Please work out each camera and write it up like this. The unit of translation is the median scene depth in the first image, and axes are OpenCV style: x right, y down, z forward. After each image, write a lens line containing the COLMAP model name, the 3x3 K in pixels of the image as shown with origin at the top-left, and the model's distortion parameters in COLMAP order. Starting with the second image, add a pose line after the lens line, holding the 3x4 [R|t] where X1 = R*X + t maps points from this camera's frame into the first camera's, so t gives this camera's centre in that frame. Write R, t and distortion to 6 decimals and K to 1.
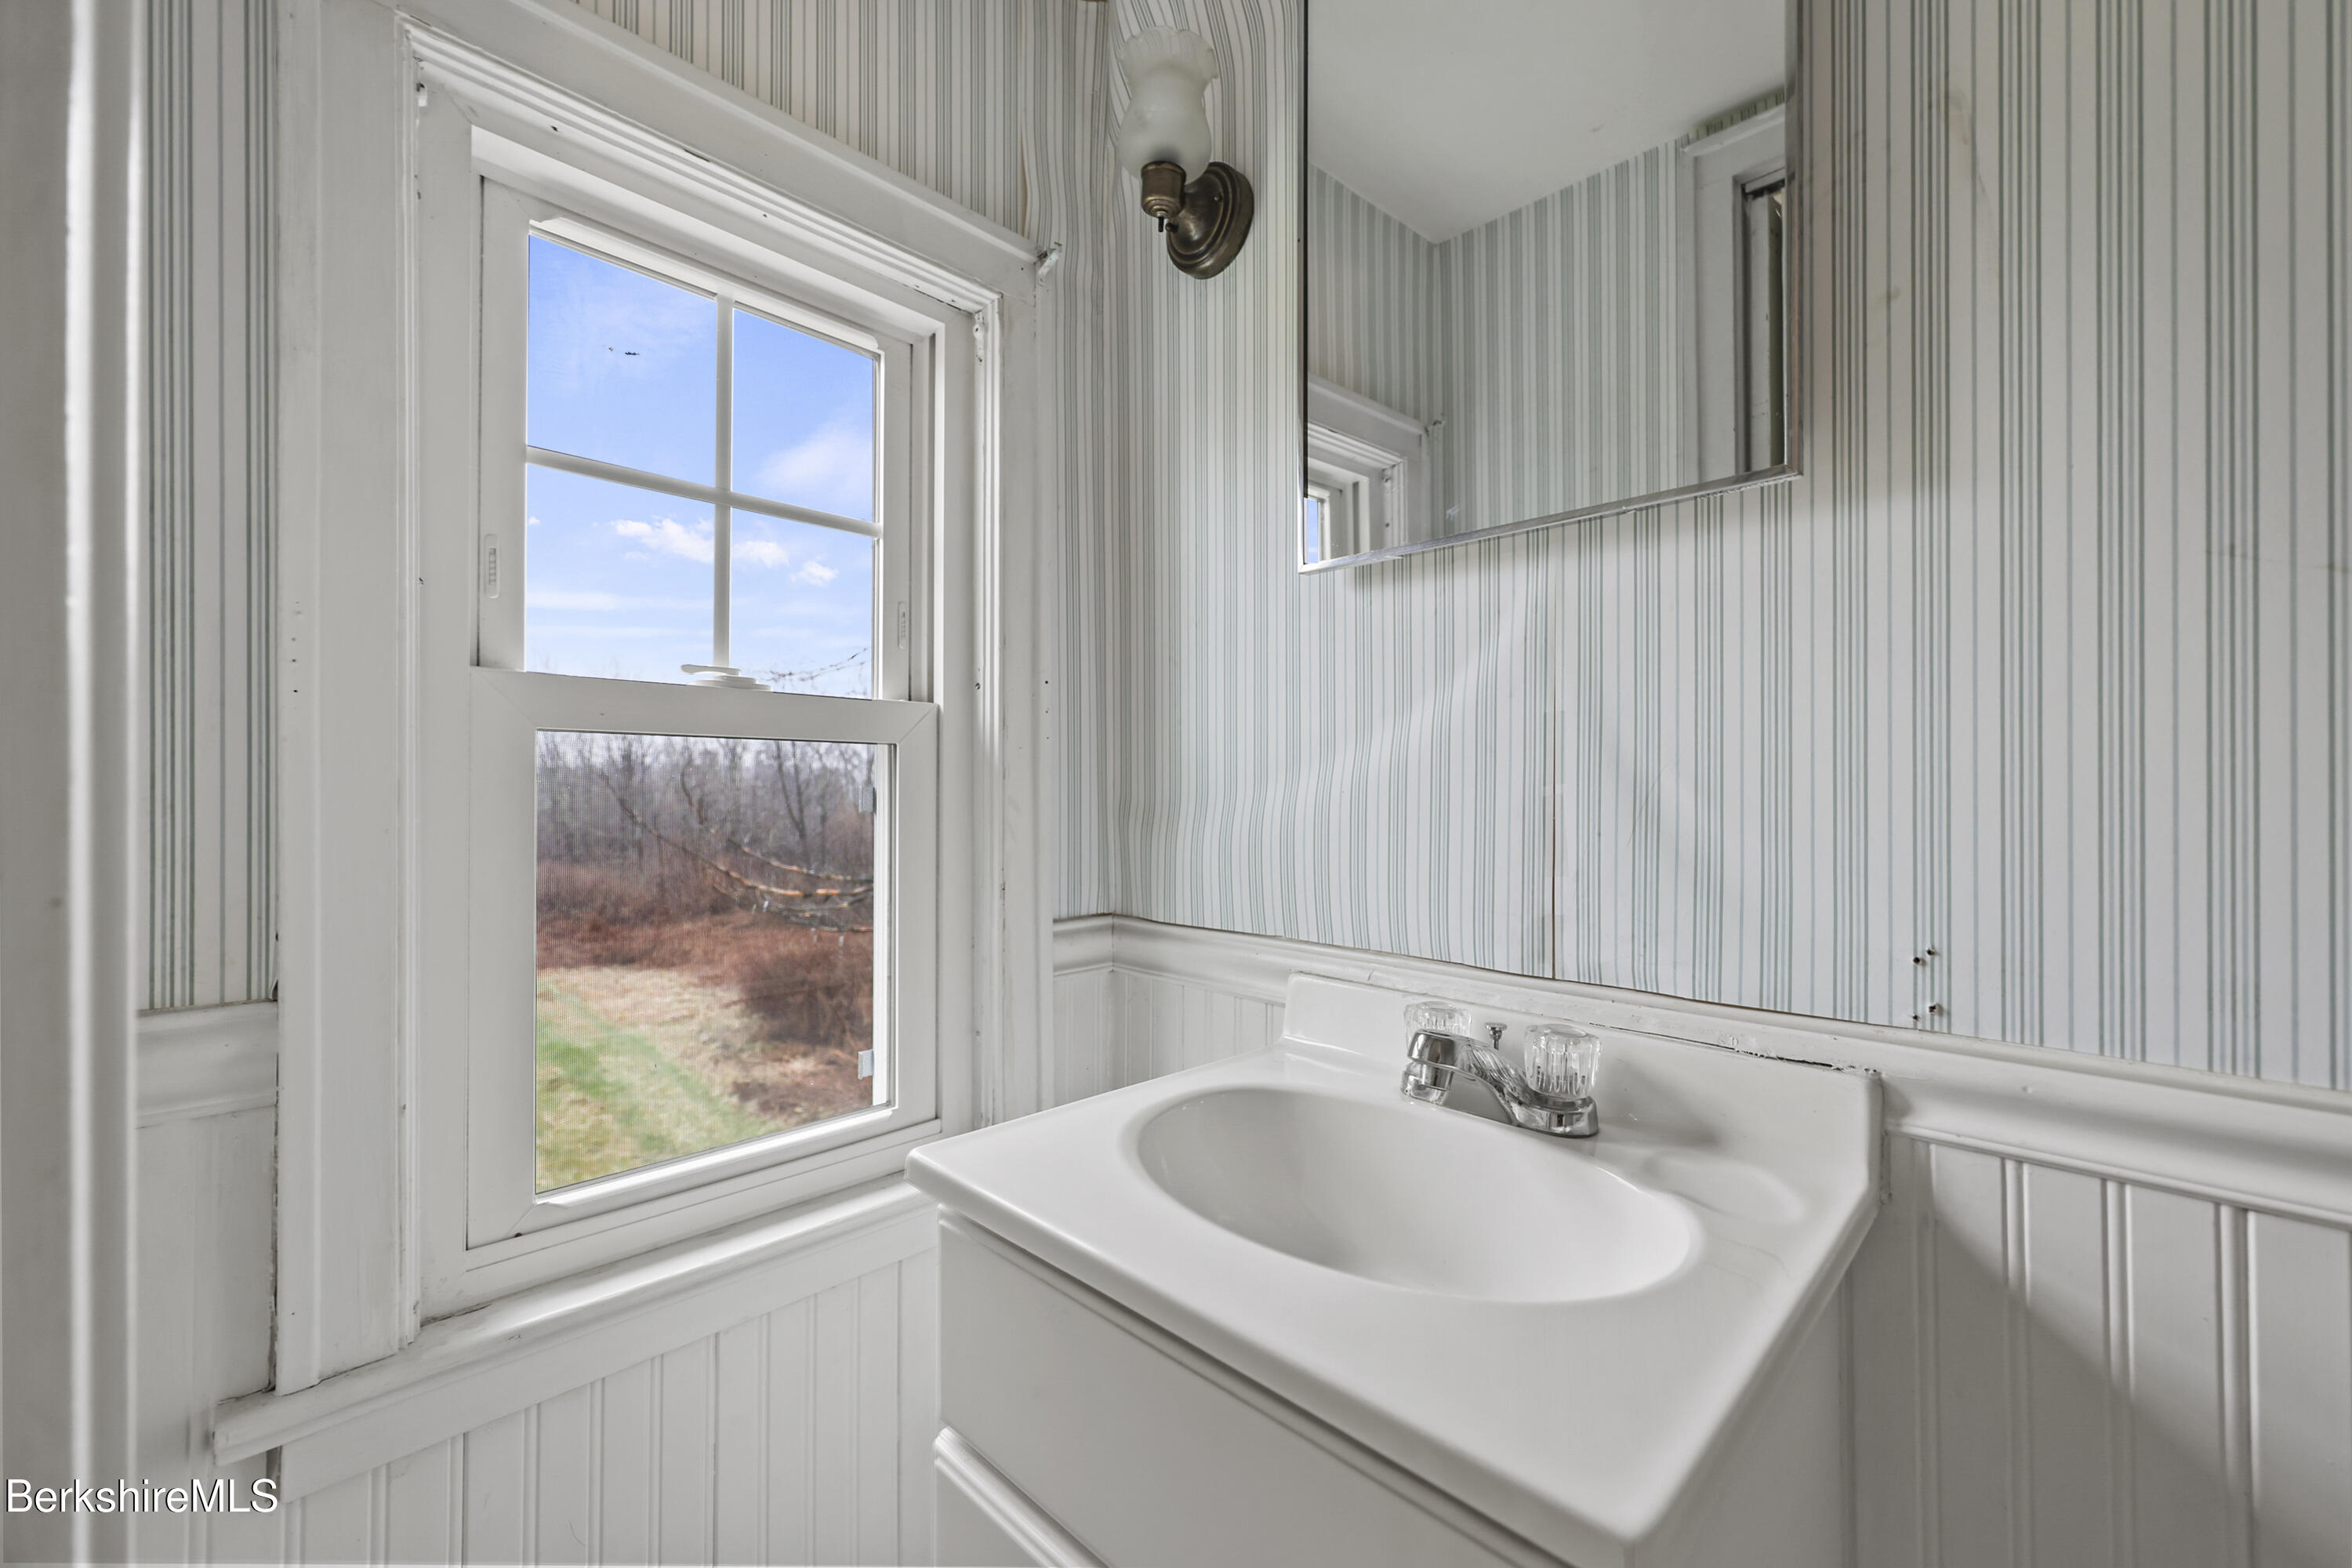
lens RADIAL K [[940.2, 0, 1174.1], [0, 940.2, 786.4], [0, 0, 1]] dist [-0.001757, -0.000708]
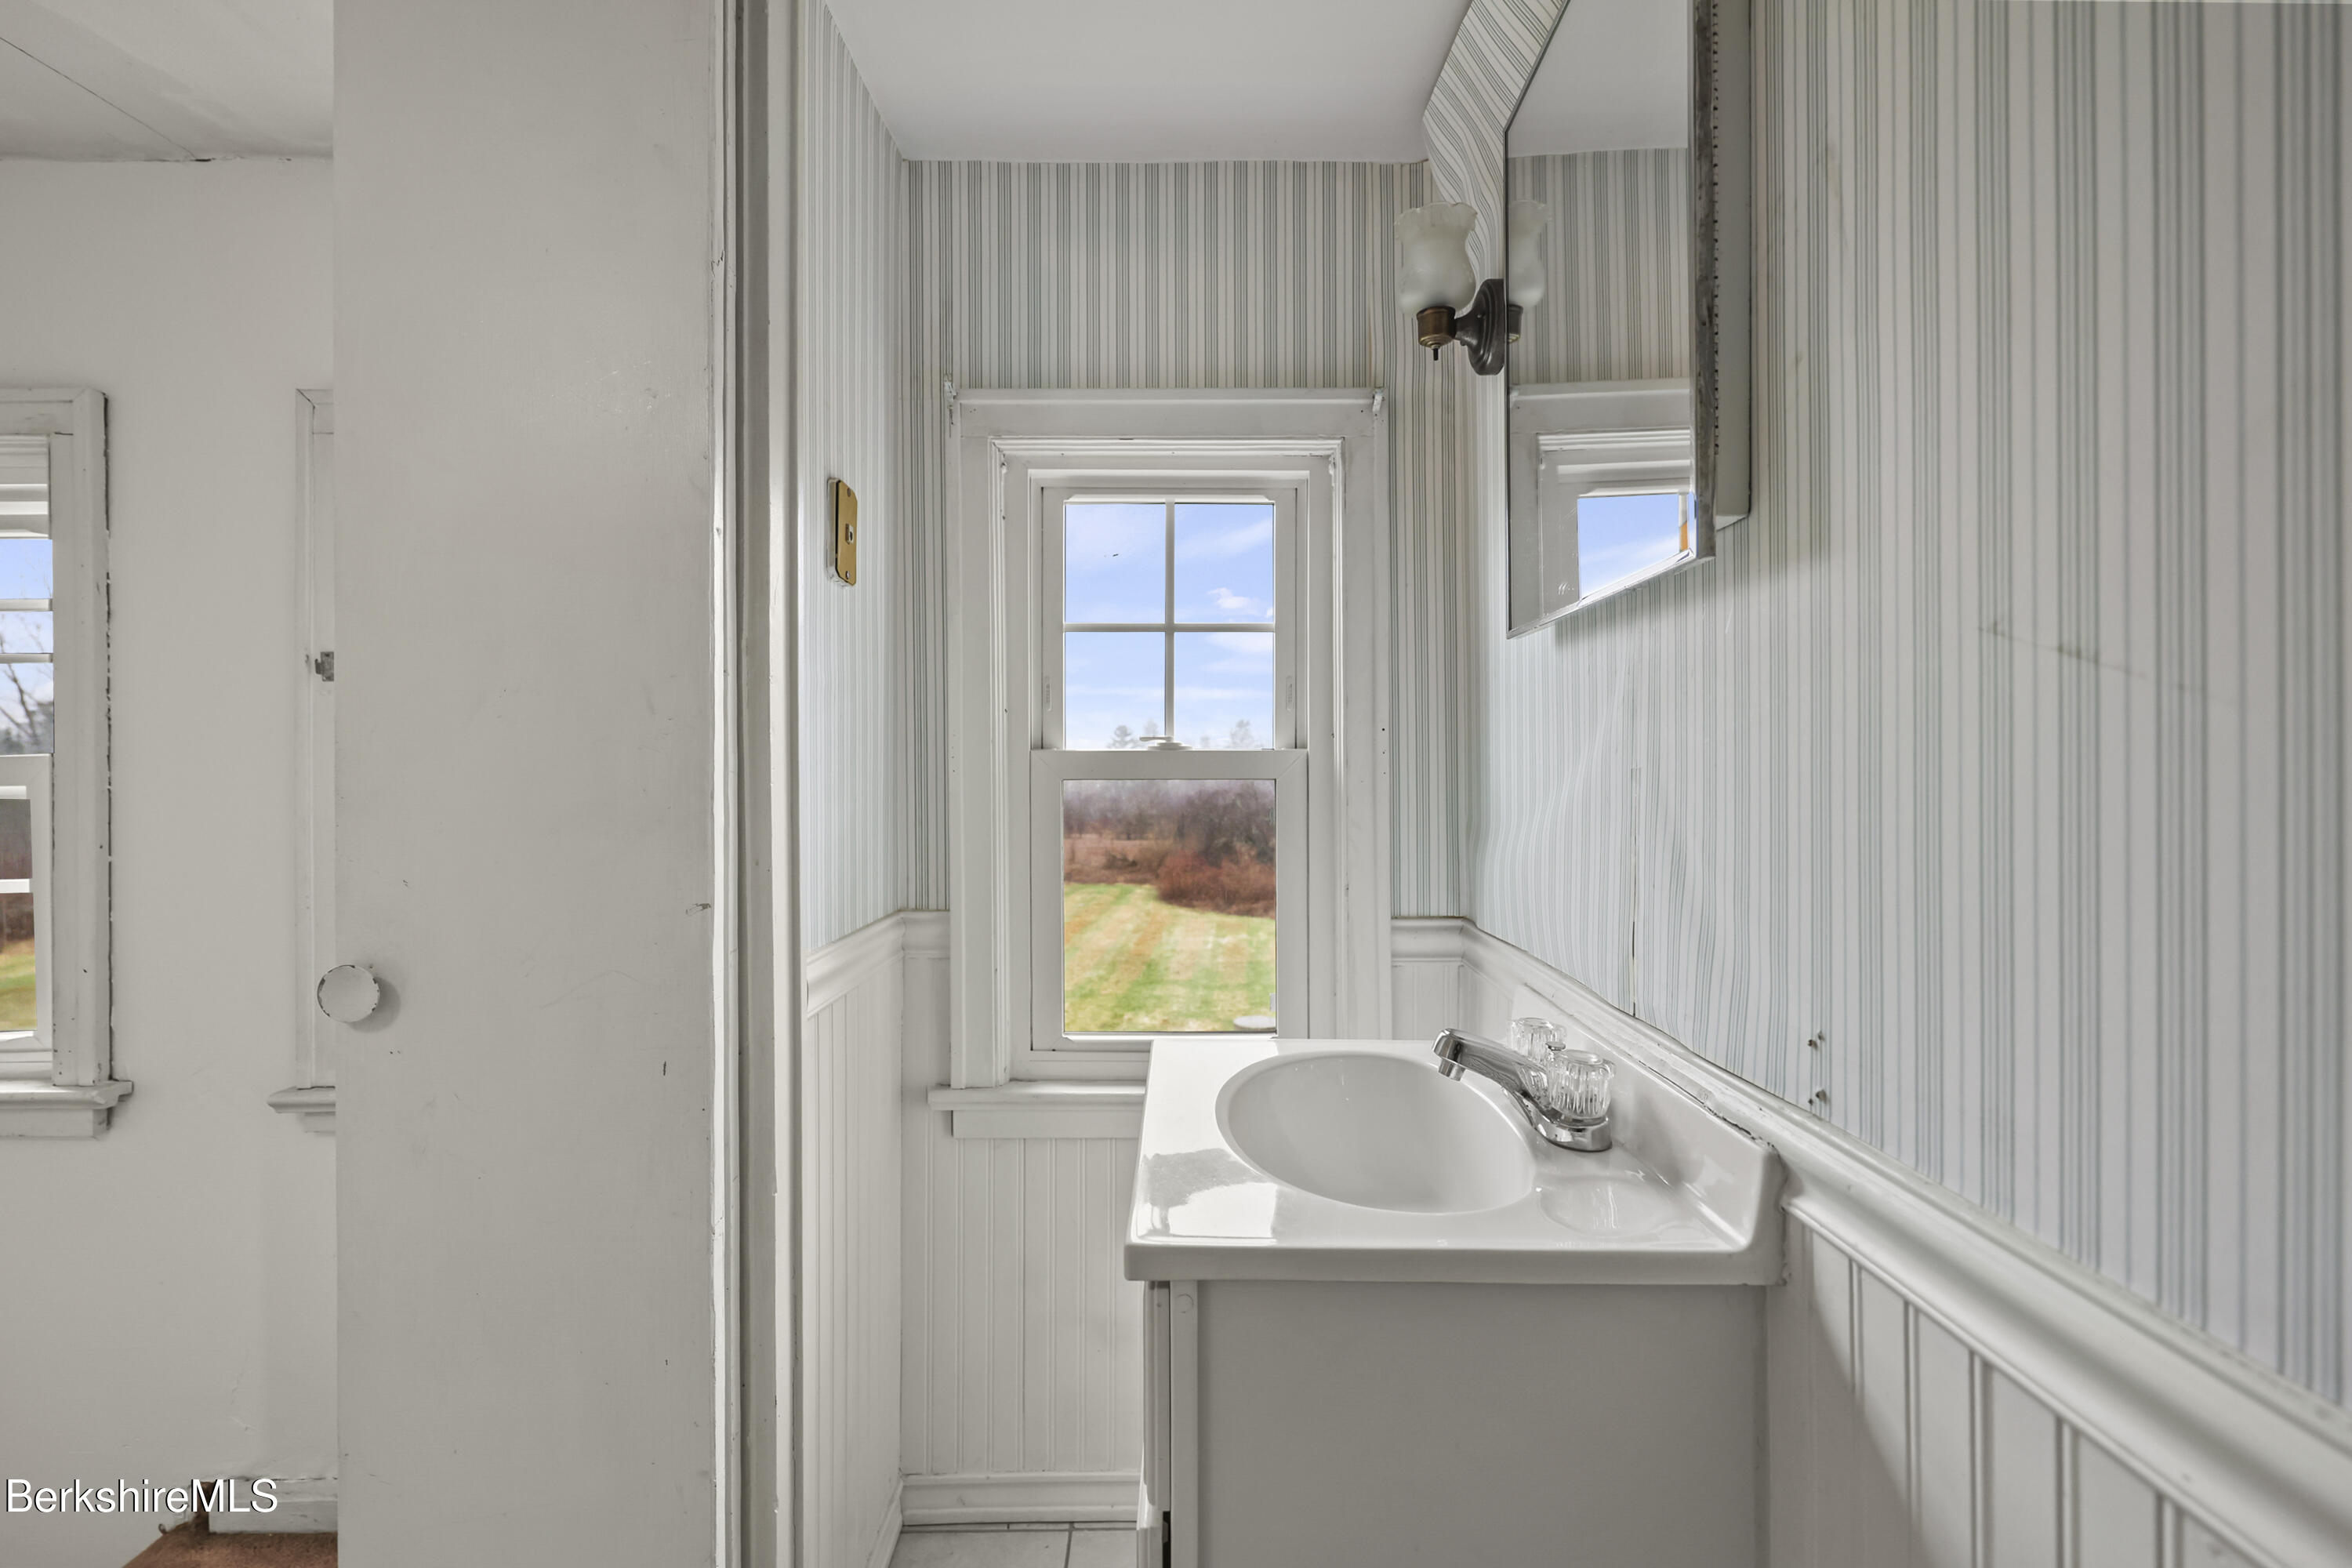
lens RADIAL K [[947.7, 0, 1181.1], [0, 947.7, 773.3], [0, 0, 1]] dist [0.000367, -0.000004]
pose [[0.690574, -0.001459, -0.723261, 0.833996], [0.008219, 0.999949, 0.005831, -0.084022], [0.723215, -0.009972, 0.690551, -0.119726]]
